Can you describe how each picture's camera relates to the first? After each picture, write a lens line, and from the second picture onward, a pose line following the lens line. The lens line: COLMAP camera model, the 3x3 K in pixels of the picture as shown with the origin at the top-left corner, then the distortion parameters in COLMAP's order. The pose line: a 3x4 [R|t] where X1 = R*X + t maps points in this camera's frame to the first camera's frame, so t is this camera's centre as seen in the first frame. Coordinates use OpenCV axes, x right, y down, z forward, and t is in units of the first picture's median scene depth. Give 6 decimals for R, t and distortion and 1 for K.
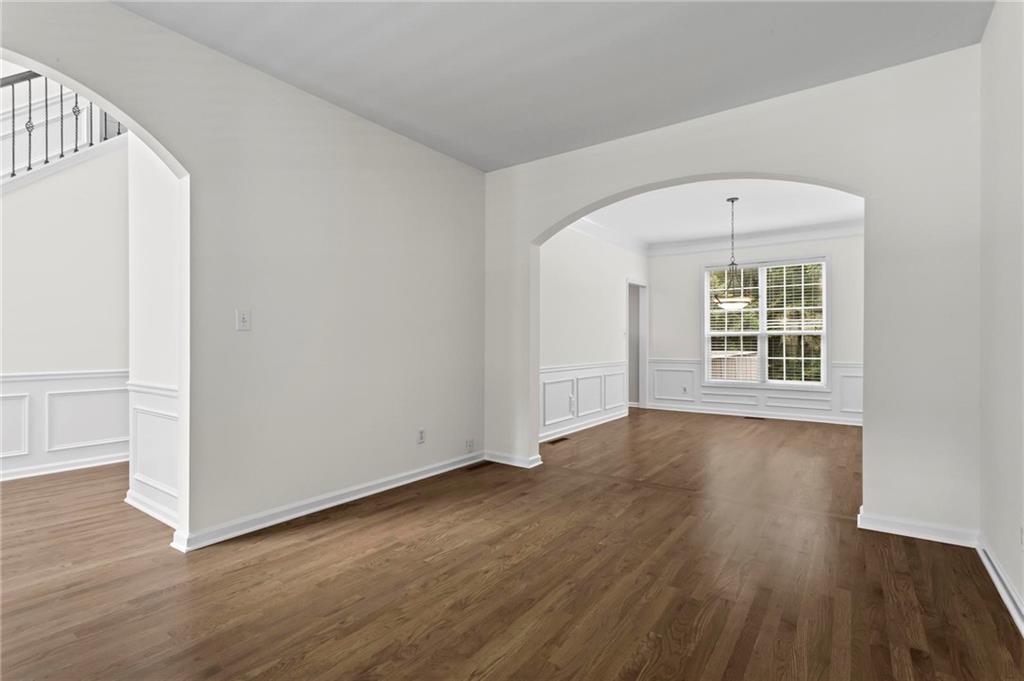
lens RADIAL K [[490.2, 0, 514.4], [0, 490.2, 343.7], [0, 0, 1]] dist [-0.002036, 0.001009]
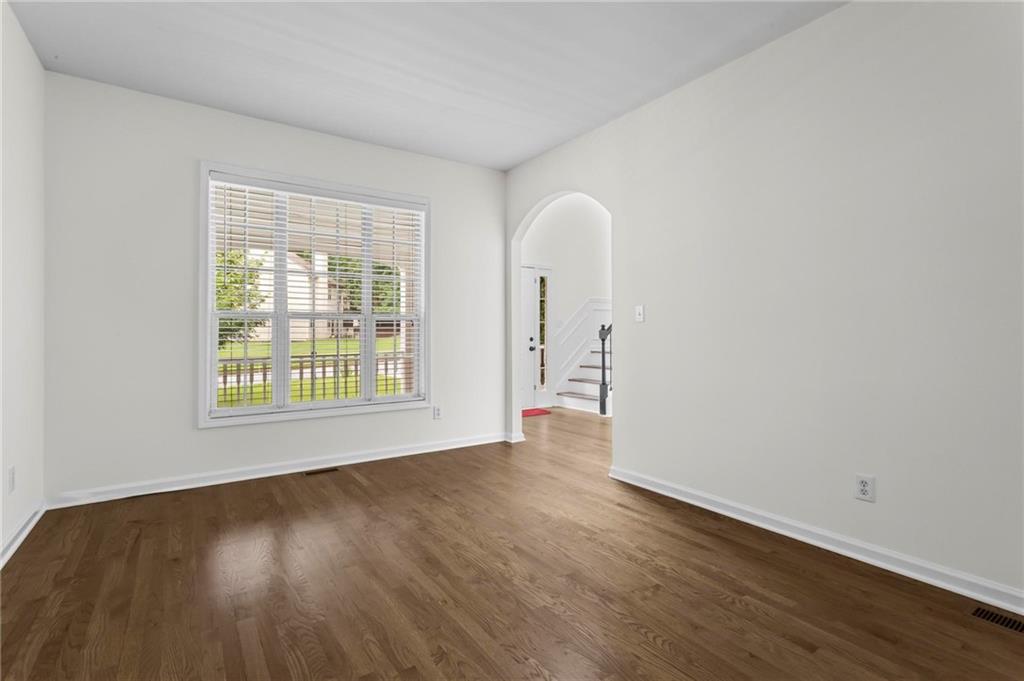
lens RADIAL K [[490.2, 0, 514.5], [0, 490.2, 338.9], [0, 0, 1]] dist [-0.002036, 0.001009]
pose [[-0.349650, 0.010549, -0.936821, 0.734697], [0.000040, 0.999937, 0.011245, 0.000785], [0.936880, 0.003894, -0.349629, 1.167864]]
